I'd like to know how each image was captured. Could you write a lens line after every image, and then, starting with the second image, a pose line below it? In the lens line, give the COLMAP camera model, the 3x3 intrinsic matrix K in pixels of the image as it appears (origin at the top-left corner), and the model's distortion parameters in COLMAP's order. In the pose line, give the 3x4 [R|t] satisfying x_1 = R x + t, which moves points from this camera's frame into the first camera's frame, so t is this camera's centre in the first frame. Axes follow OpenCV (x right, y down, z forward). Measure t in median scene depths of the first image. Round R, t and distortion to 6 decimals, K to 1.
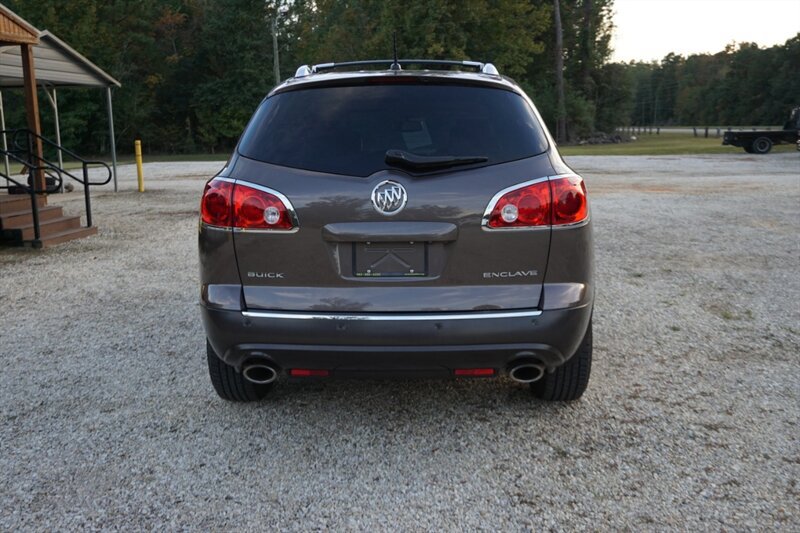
lens RADIAL K [[780.1, 0, 400.0], [0, 780.1, 266.5], [0, 0, 1]] dist [-0.005649, 0.005651]
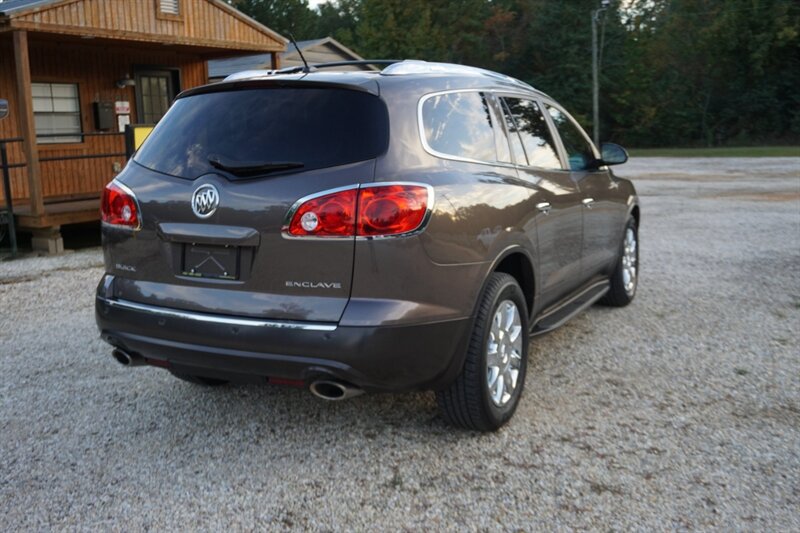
lens RADIAL K [[791.3, 0, 400.0], [0, 791.3, 266.5], [0, 0, 1]] dist [-0.002680, 0.011801]
pose [[0.905666, 0.070207, -0.418138, 0.529509], [-0.069113, 0.997450, 0.017780, -0.030647], [0.418320, 0.012796, 0.908209, 0.131420]]
